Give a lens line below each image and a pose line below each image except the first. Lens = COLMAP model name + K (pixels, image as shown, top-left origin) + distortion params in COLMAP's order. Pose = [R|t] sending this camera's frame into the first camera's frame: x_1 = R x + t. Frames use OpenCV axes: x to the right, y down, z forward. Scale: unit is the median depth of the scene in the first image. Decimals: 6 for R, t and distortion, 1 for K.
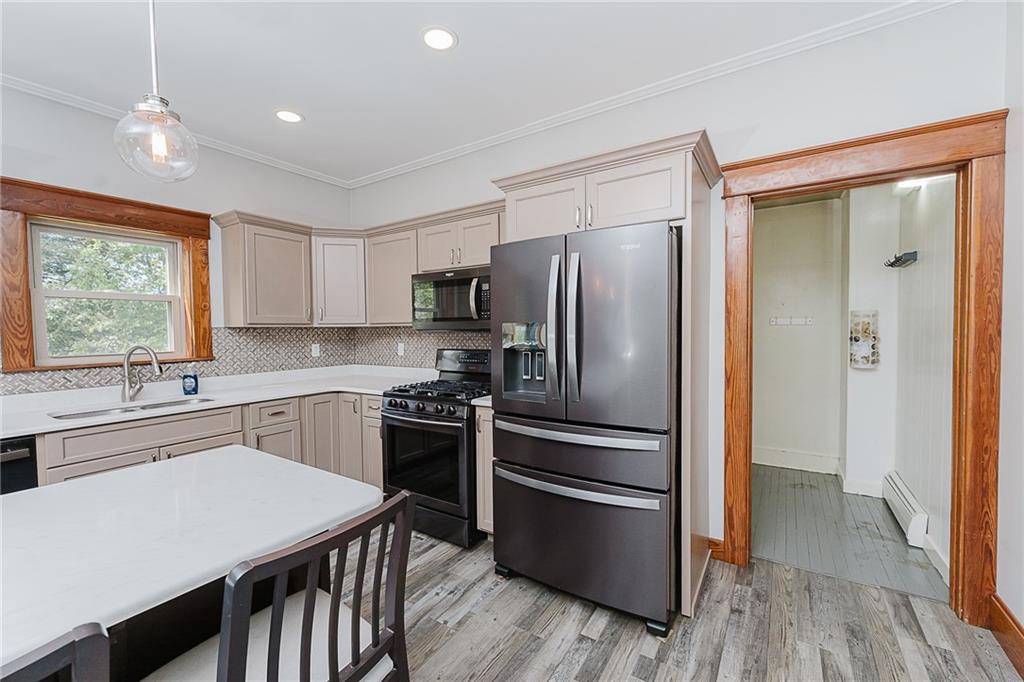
lens RADIAL K [[411.6, 0, 518.2], [0, 411.6, 343.2], [0, 0, 1]] dist [-0.000351, 0.000369]
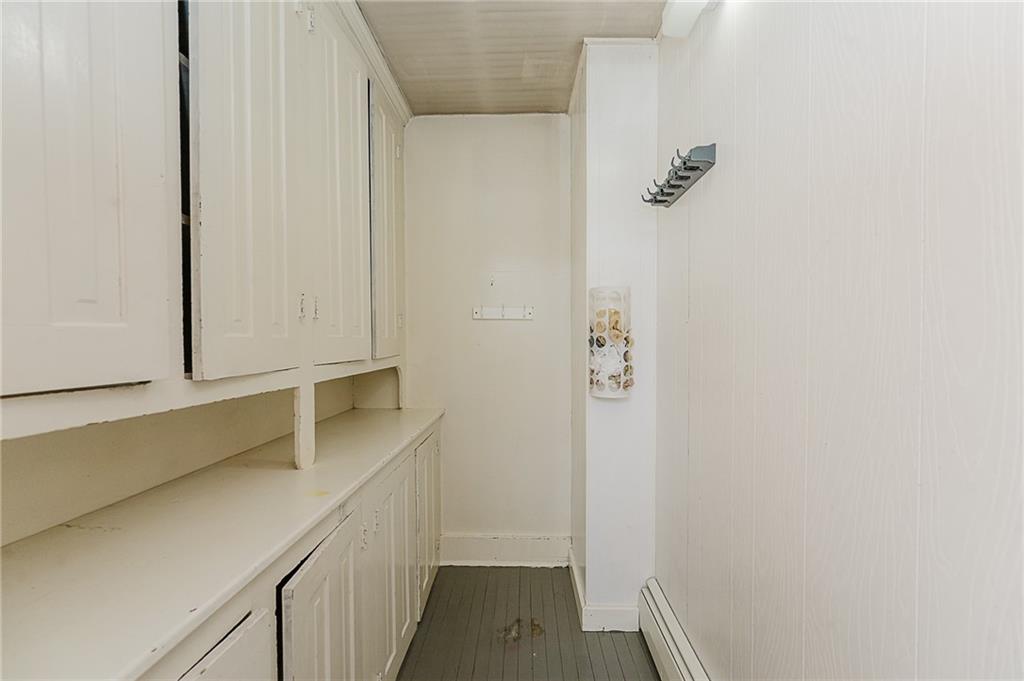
lens RADIAL K [[416.8, 0, 512.4], [0, 416.8, 346.9], [0, 0, 1]] dist [0.015059, -0.000142]
pose [[0.848817, -0.004985, 0.528664, 0.491682], [0.009835, 0.999931, -0.006361, -0.001805], [-0.528596, 0.010599, 0.848807, 0.669620]]
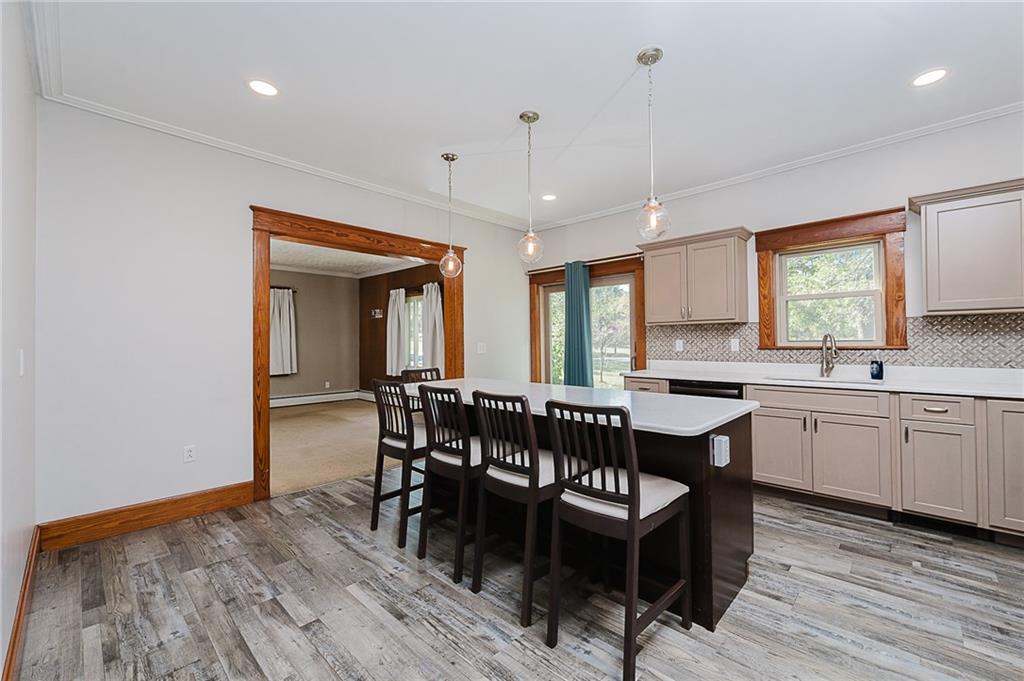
lens RADIAL K [[416.8, 0, 532.4], [0, 416.8, 336.2], [0, 0, 1]] dist [0.015059, -0.000142]
pose [[-0.167193, 0.000061, -0.985924, 0.433087], [-0.023551, 0.999714, 0.004056, 0.026550], [0.985643, 0.023897, -0.167143, 0.273130]]
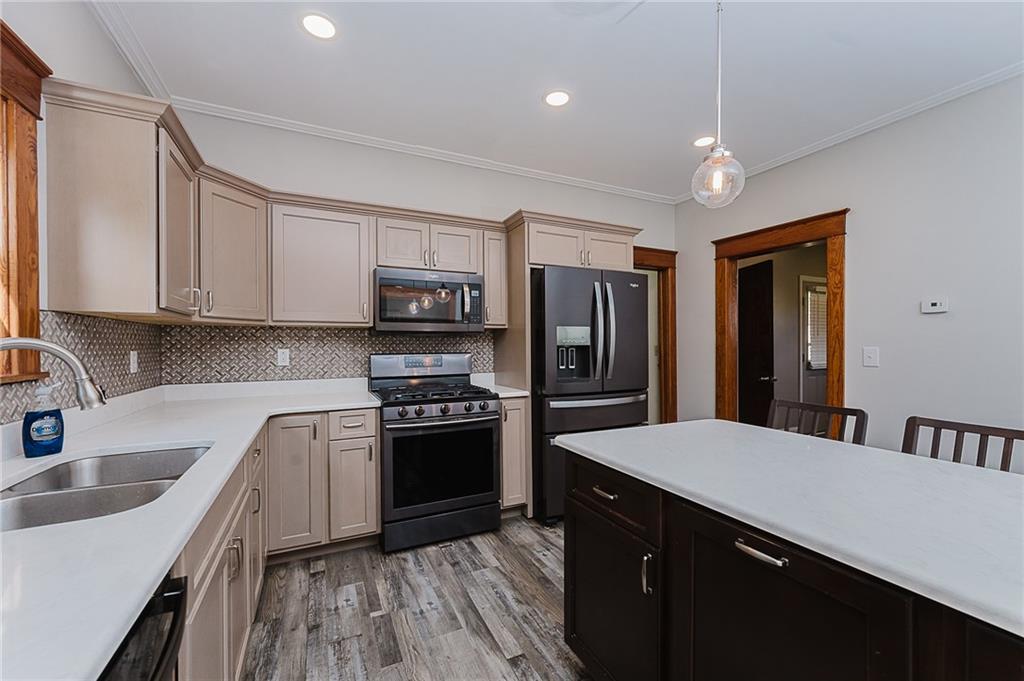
lens RADIAL K [[416.8, 0, 505.7], [0, 416.8, 345.5], [0, 0, 1]] dist [0.015059, -0.000142]
pose [[0.528316, 0.008178, 0.849008, -0.880582], [0.028339, 0.999227, -0.027260, 0.031221], [-0.848574, 0.038462, 0.527676, 0.308079]]
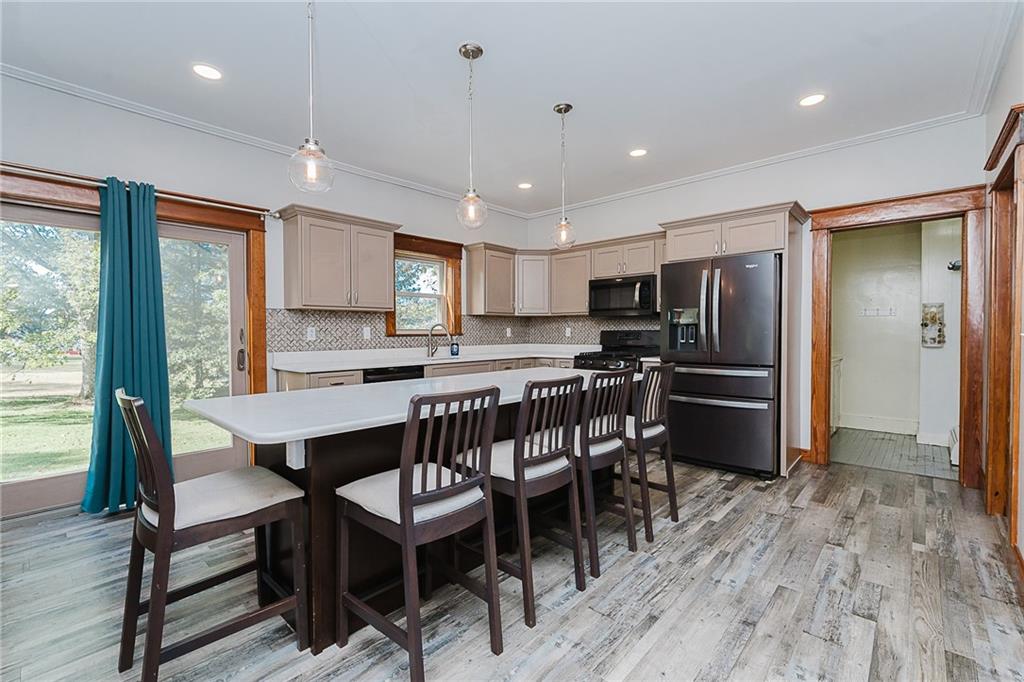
lens RADIAL K [[451.0, 0, 513.0], [0, 451.0, 343.0], [0, 0, 1]] dist [-0.003147, 0.000301]
pose [[0.986482, 0.010823, -0.163510, -0.267176], [-0.012495, 0.999880, -0.009201, 0.084802], [0.163390, 0.011119, 0.986499, -0.691210]]
